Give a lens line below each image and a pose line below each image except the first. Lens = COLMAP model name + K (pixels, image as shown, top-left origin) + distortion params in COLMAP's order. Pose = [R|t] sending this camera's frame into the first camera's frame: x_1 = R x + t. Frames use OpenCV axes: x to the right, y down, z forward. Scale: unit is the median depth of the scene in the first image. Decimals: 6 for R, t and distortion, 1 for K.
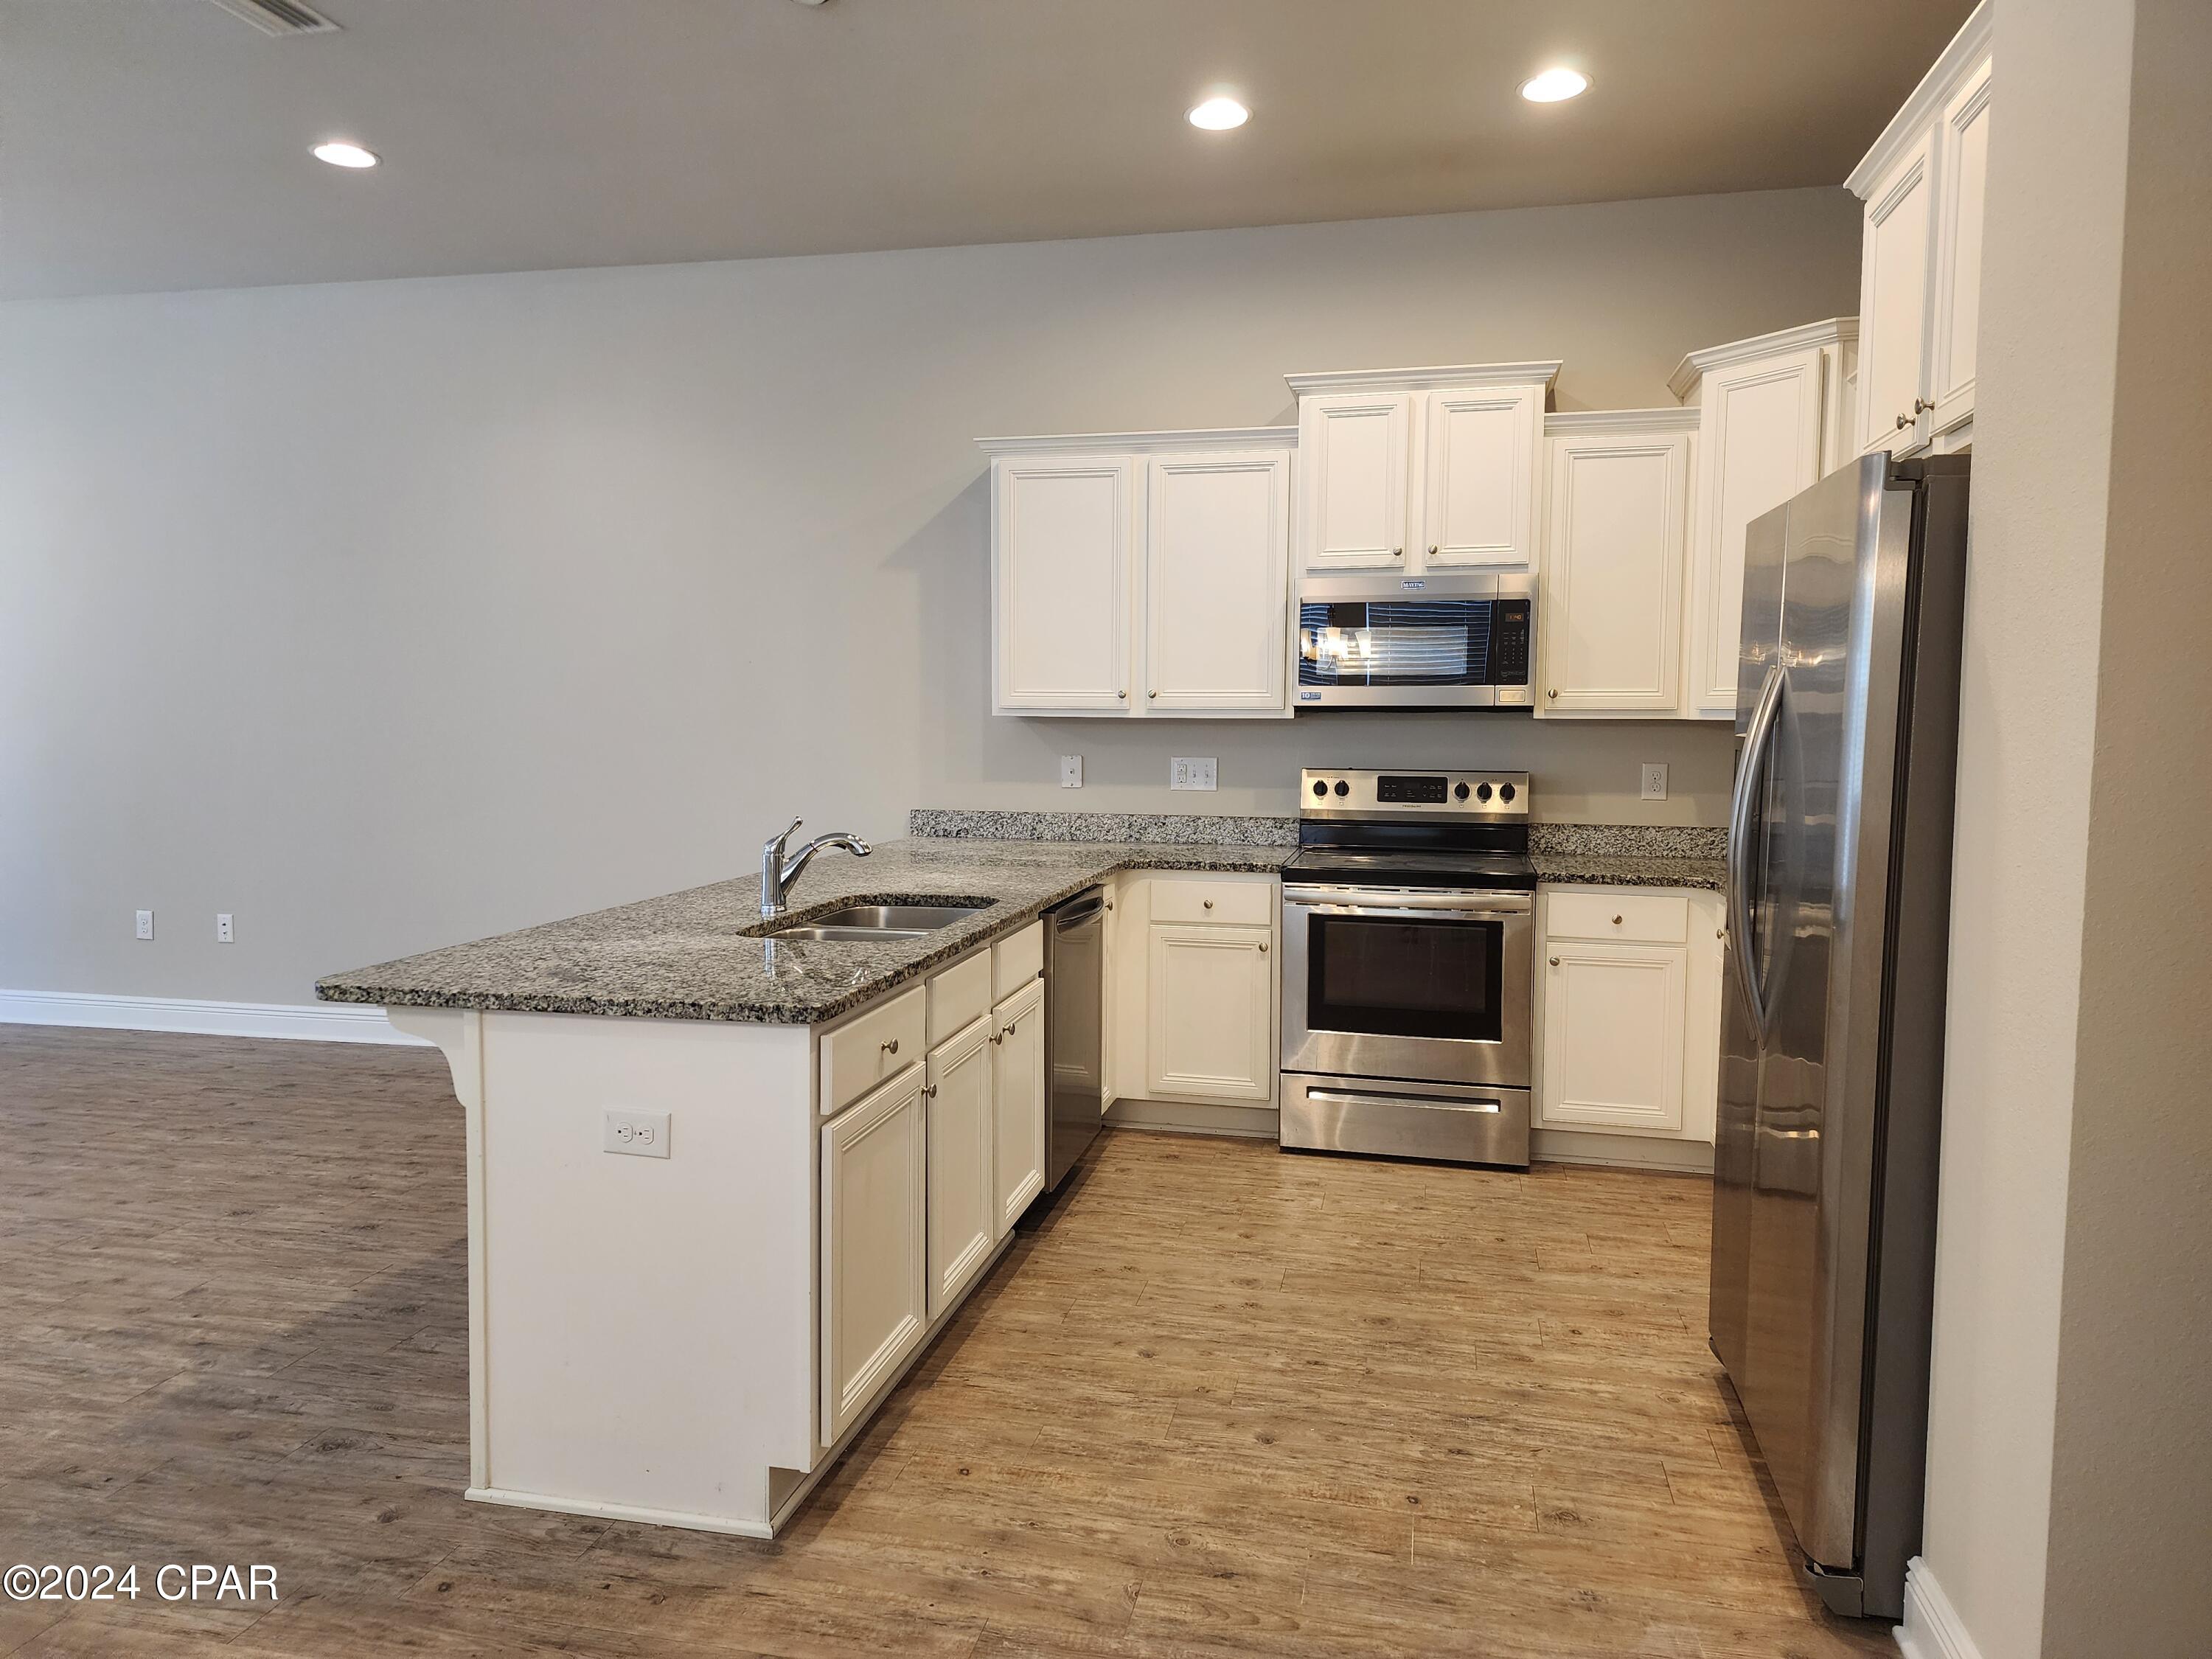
lens RADIAL K [[1476.4, 0, 1103.0], [0, 1476.4, 816.3], [0, 0, 1]] dist [0.067165, -0.054629]
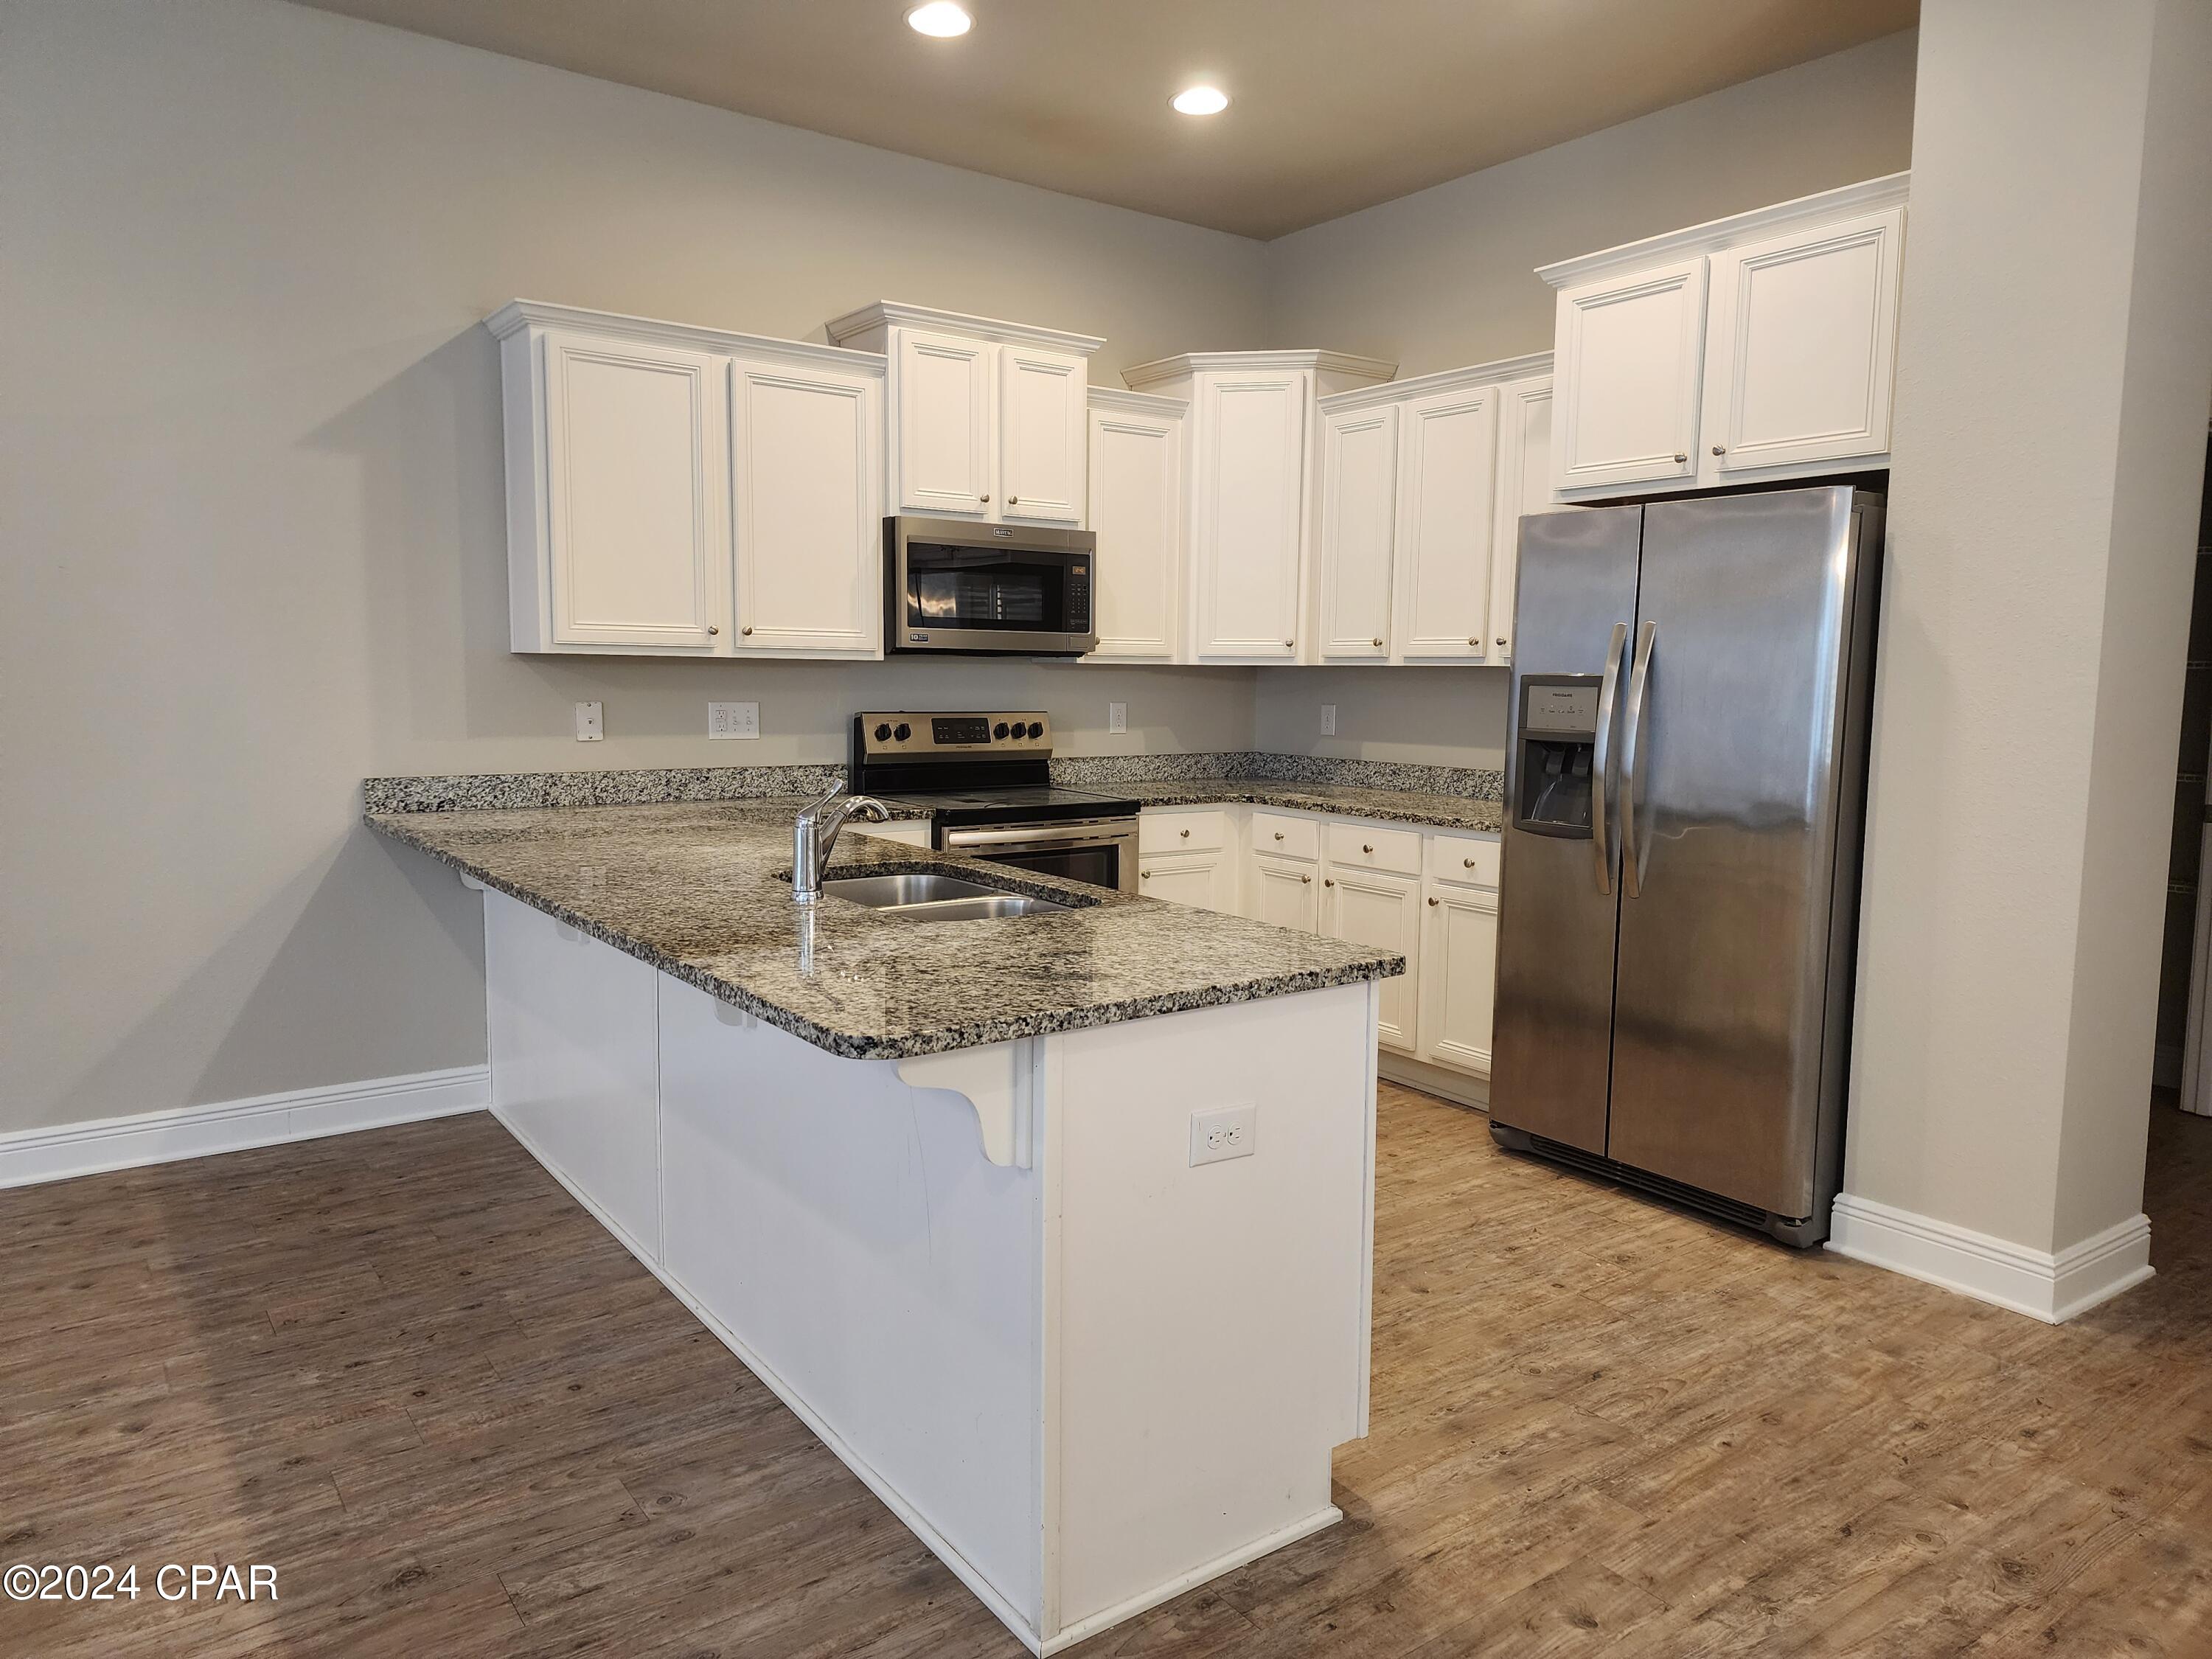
lens RADIAL K [[1476.4, 0, 1114.5], [0, 1476.4, 817.2], [0, 0, 1]] dist [0.067165, -0.054629]
pose [[0.657492, -0.074245, 0.749795, -0.685202], [0.046187, 0.997233, 0.058246, -0.017779], [-0.752045, -0.003666, 0.659102, 0.331601]]
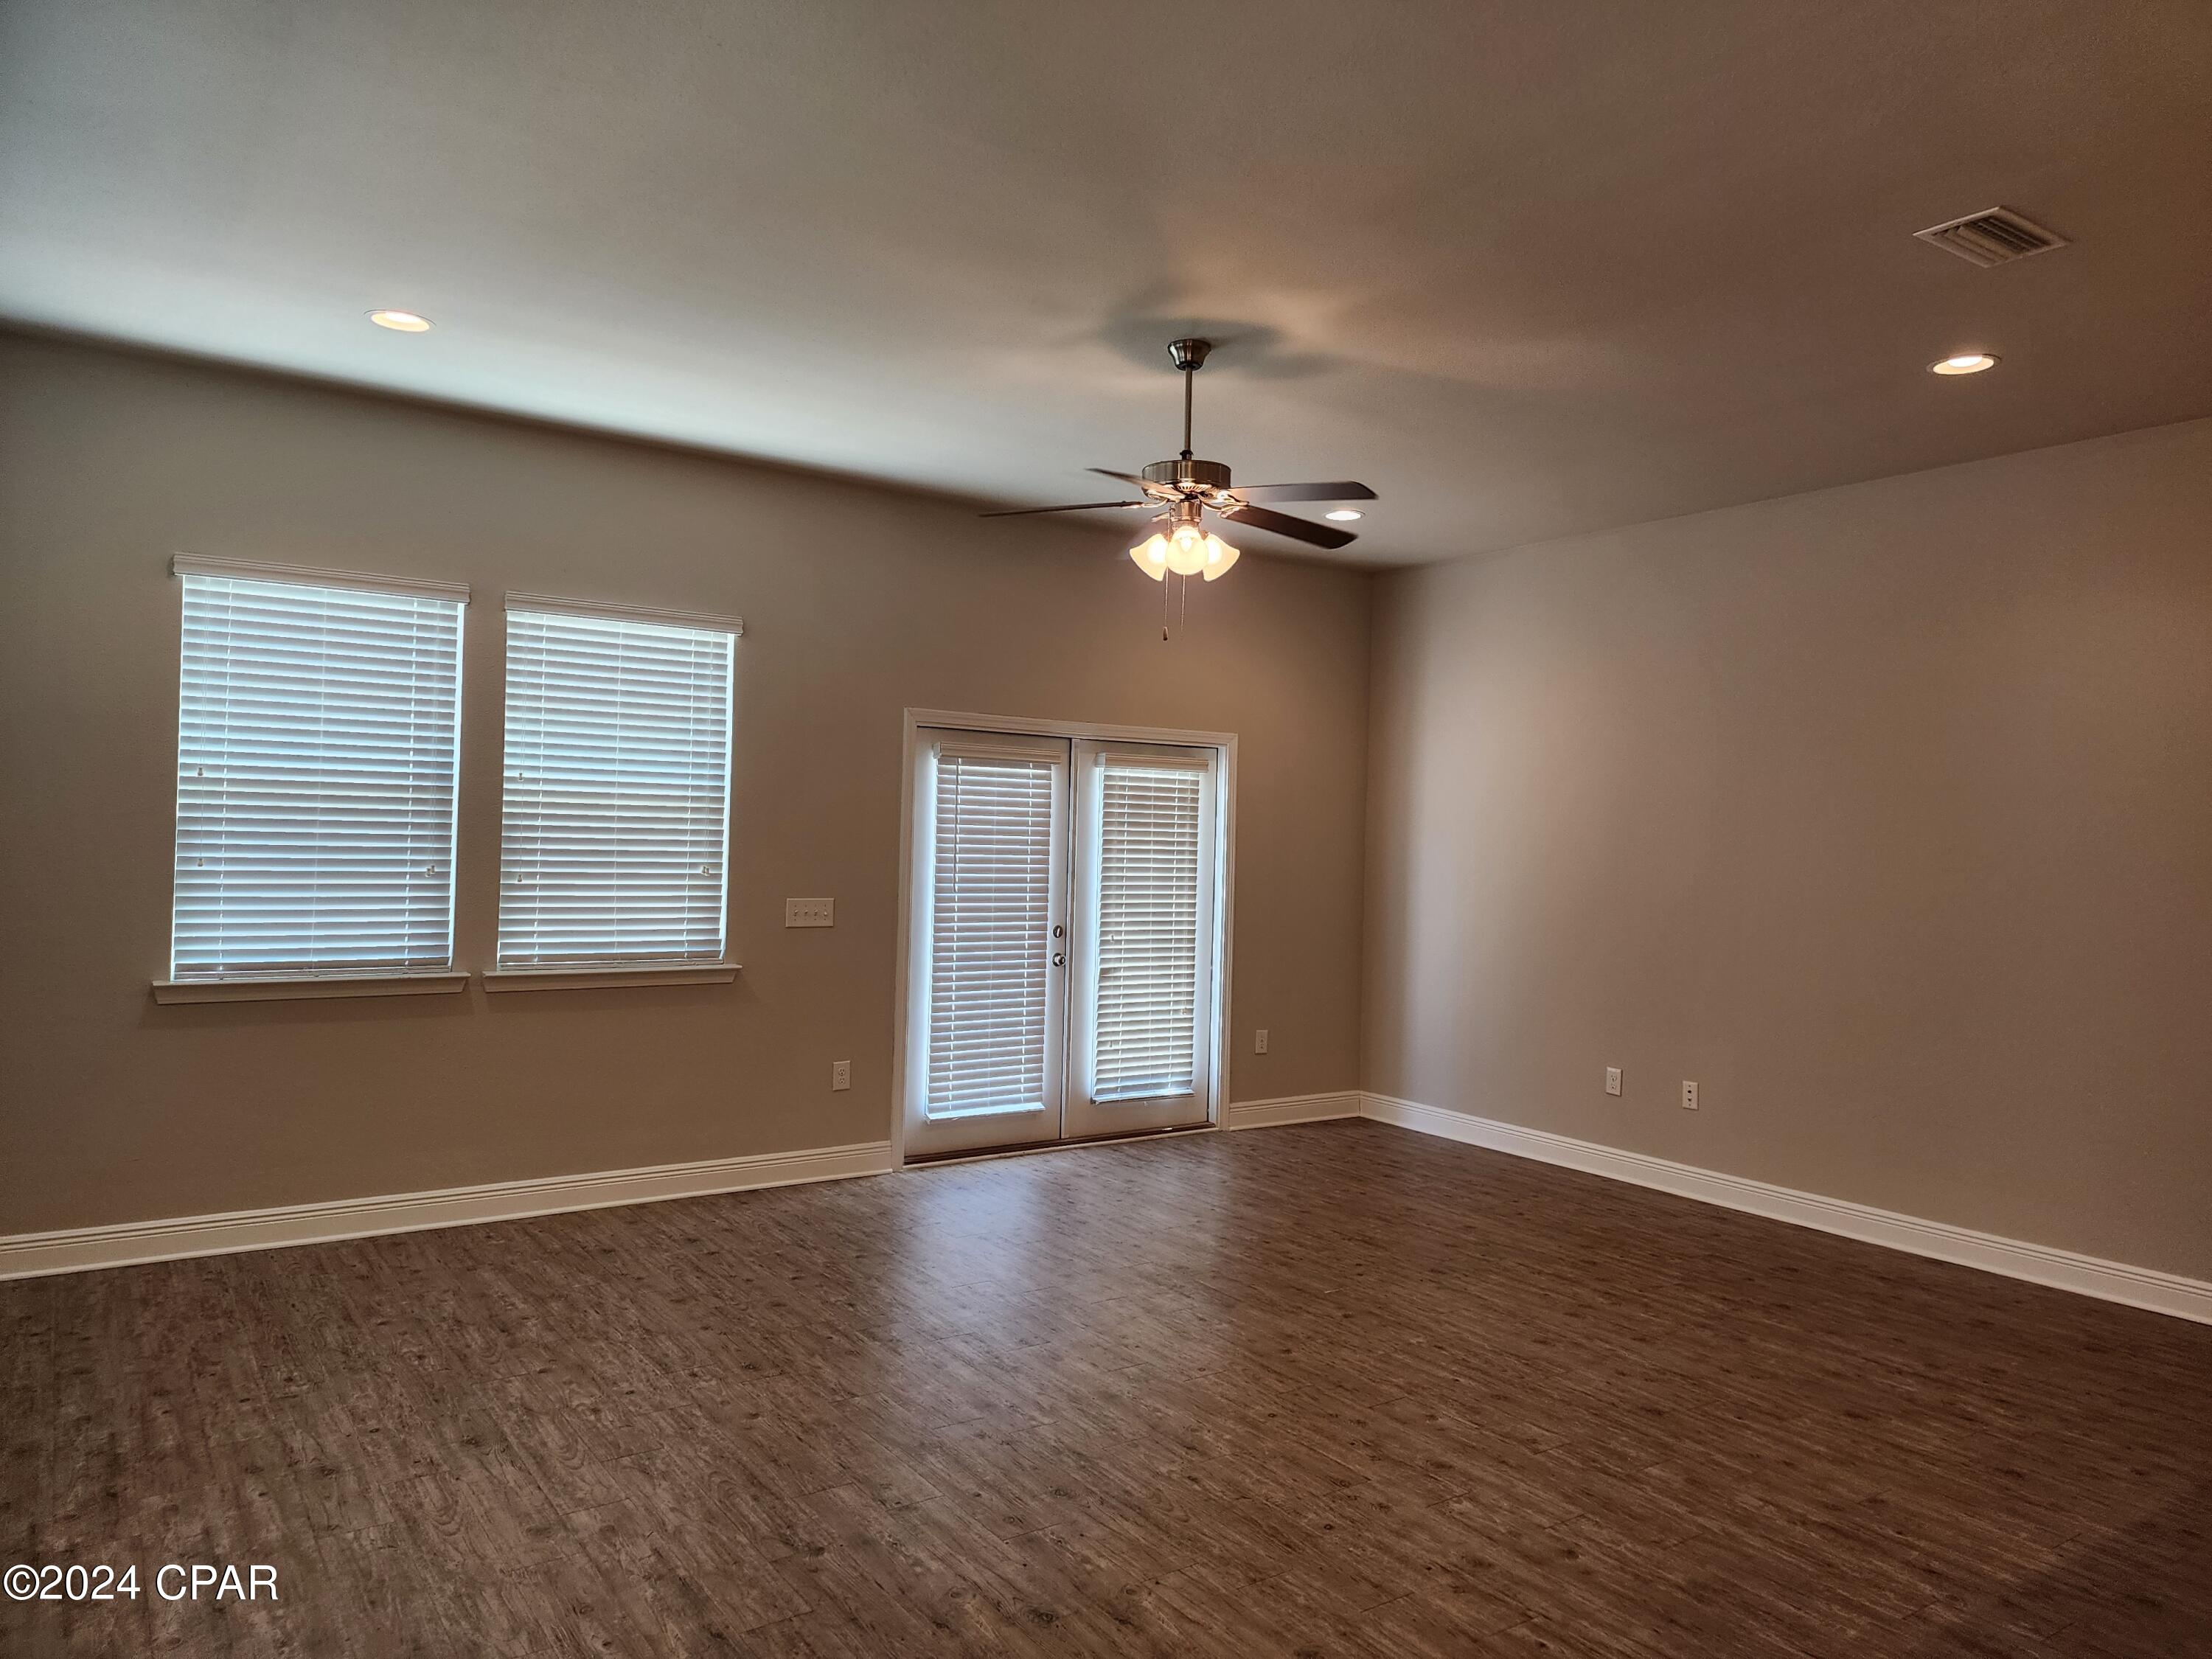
lens RADIAL K [[1476.4, 0, 1117.9], [0, 1476.4, 829.8], [0, 0, 1]] dist [0.067165, -0.054629]
pose [[0.738591, 0.012621, -0.674036, -0.299351], [-0.073652, 0.995351, -0.062068, -0.029796], [0.670119, 0.095487, 0.736086, -0.118040]]
